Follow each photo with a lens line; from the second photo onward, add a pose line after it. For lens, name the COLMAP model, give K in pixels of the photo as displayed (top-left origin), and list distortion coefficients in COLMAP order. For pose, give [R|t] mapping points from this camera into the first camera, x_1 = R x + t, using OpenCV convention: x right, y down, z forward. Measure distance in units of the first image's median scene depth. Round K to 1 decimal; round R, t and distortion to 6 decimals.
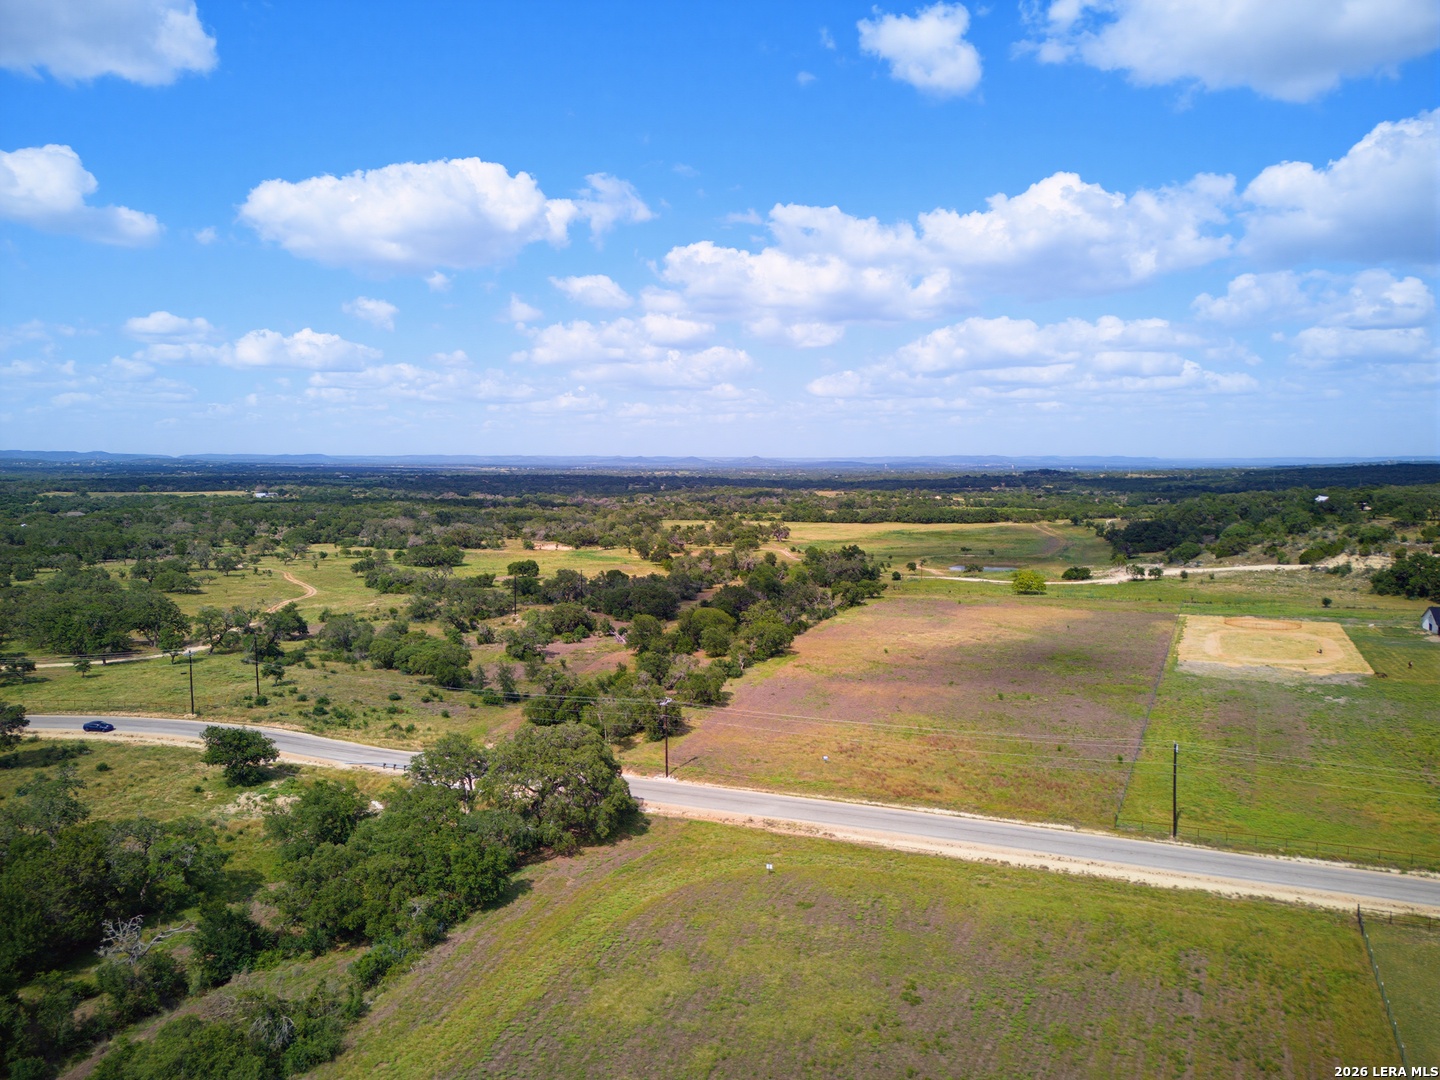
lens RADIAL K [[1012.1, 0, 720.0], [0, 1012.1, 540.0], [0, 0, 1]] dist [0.067491, -0.060254]
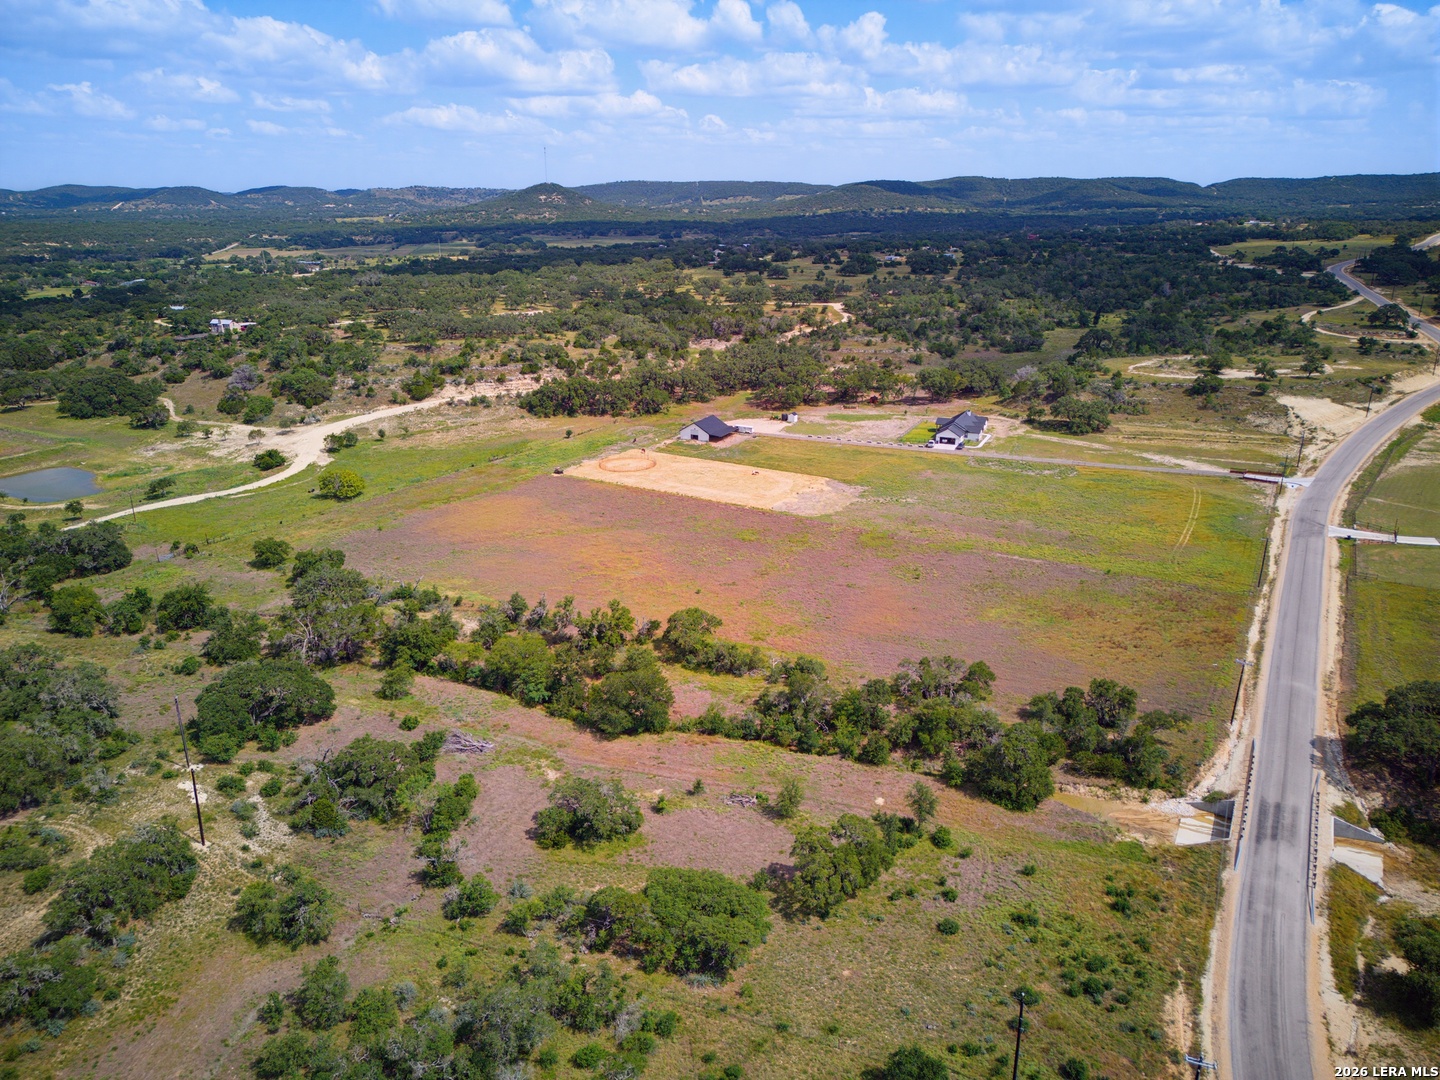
lens RADIAL K [[1008.4, 0, 720.8], [0, 1008.4, 562.2], [0, 0, 1]] dist [0.055674, -0.041898]
pose [[0.119615, -0.333025, 0.935300, -0.151725], [0.080577, 0.942213, 0.325181, -0.046927], [-0.989545, 0.036467, 0.139537, 0.190877]]
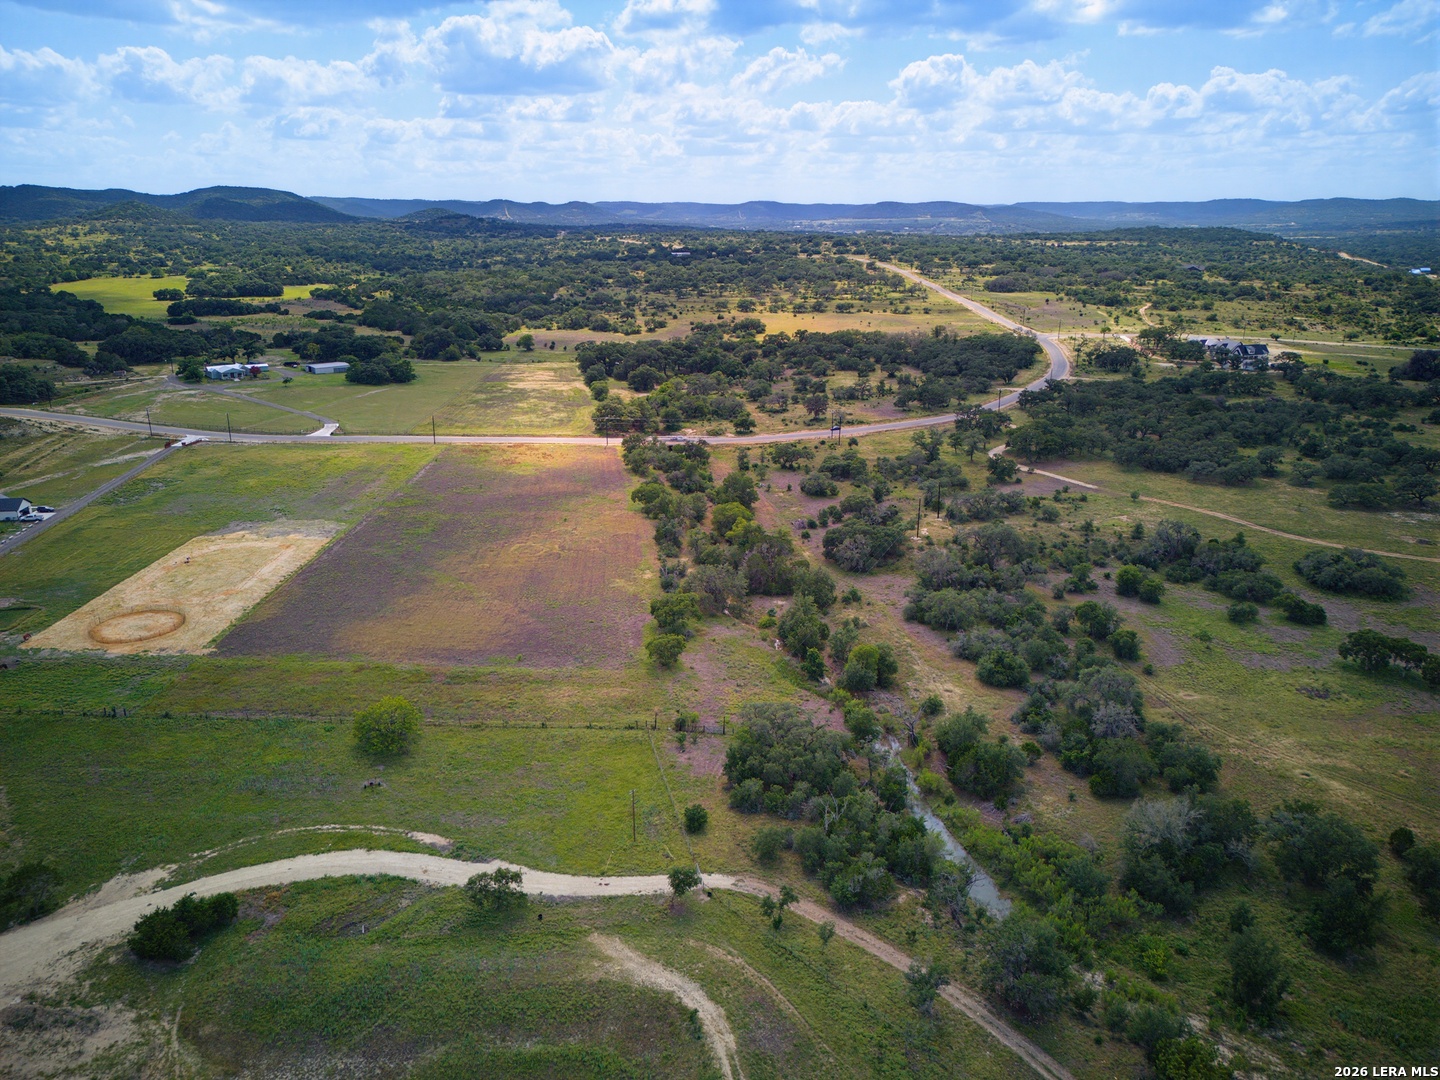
lens RADIAL K [[1012.1, 0, 720.0], [0, 1012.1, 540.0], [0, 0, 1]] dist [0.067491, -0.060254]
pose [[-0.901078, 0.133841, -0.412486, 0.114361], [-0.032297, 0.927828, 0.371609, -0.075847], [0.432452, 0.348170, -0.831723, 0.477779]]
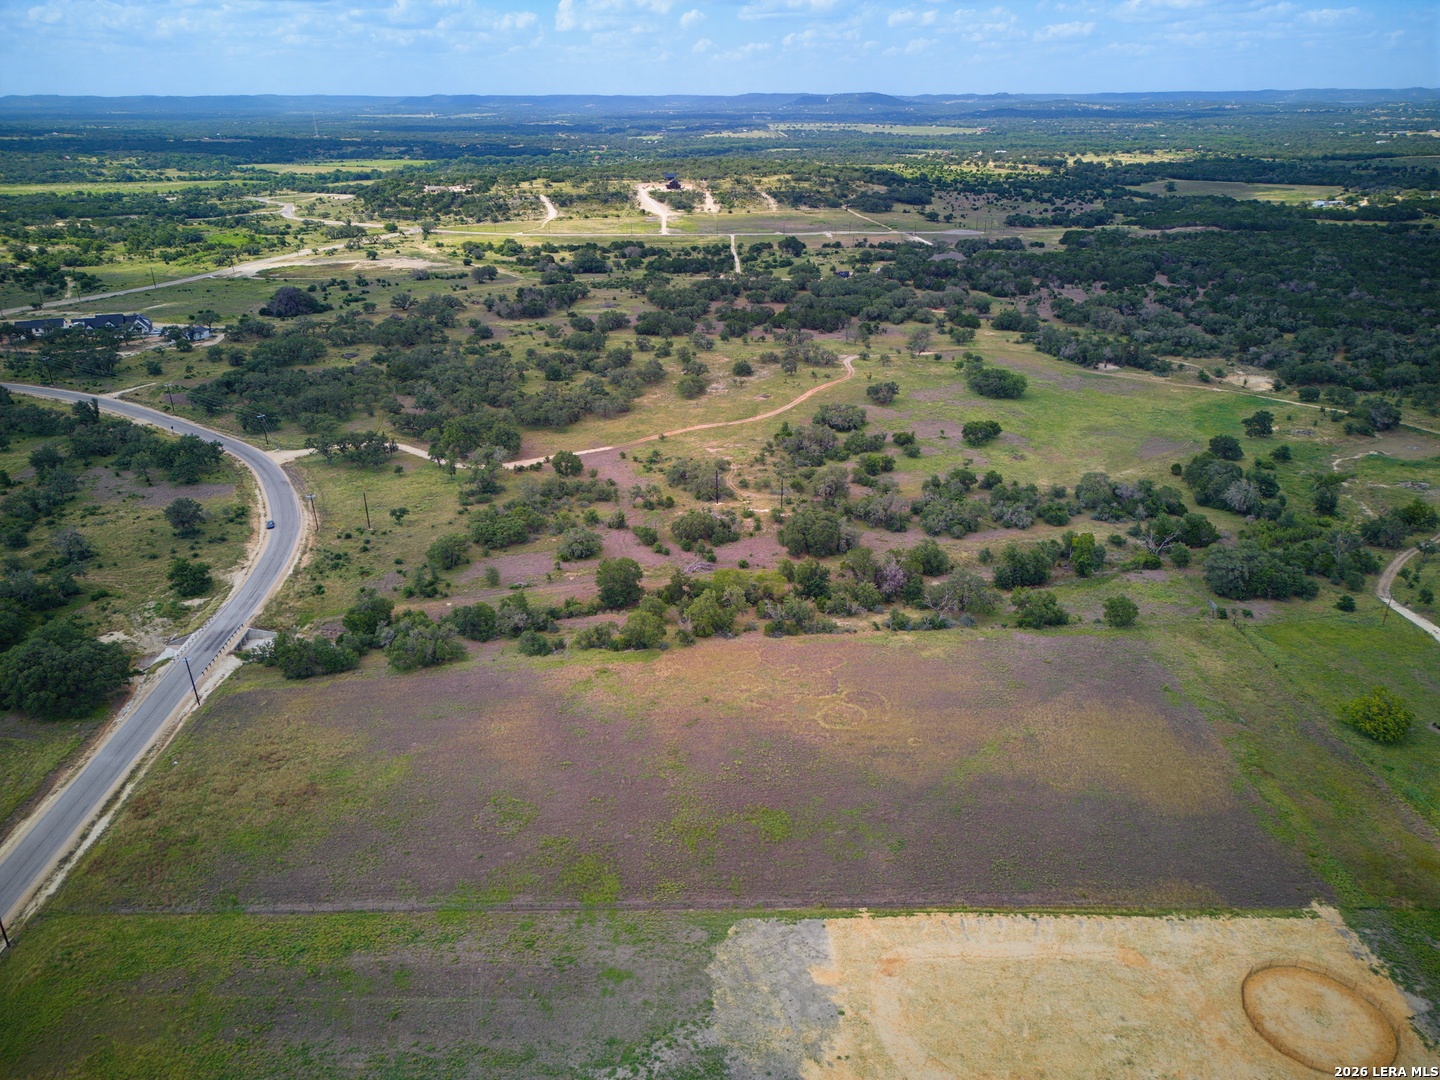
lens RADIAL K [[1008.4, 0, 720.8], [0, 1008.4, 562.2], [0, 0, 1]] dist [0.055674, -0.041898]
pose [[0.444788, 0.367561, -0.816739, 0.187108], [-0.065922, 0.922872, 0.379424, -0.074199], [0.893206, -0.114922, 0.434713, 0.144618]]
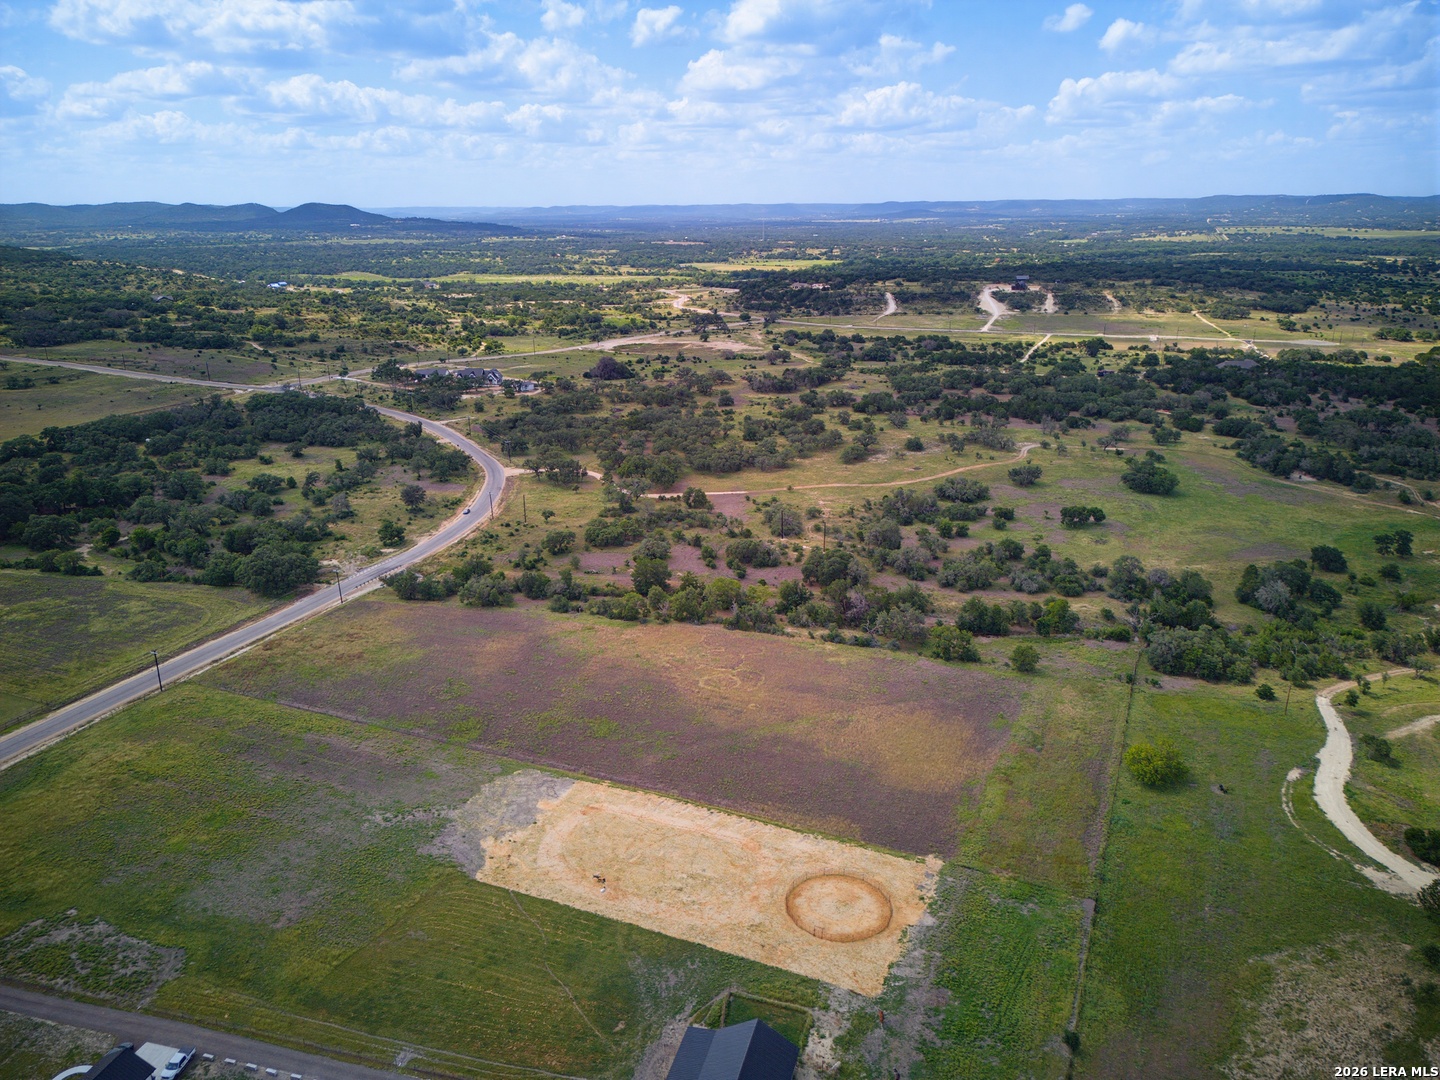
lens RADIAL K [[1012.1, 0, 720.0], [0, 1012.1, 540.0], [0, 0, 1]] dist [0.067491, -0.060254]
pose [[0.048856, 0.308481, -0.949975, 0.275569], [-0.073587, 0.949638, 0.304587, -0.084574], [0.996091, 0.055025, 0.069095, 0.225484]]
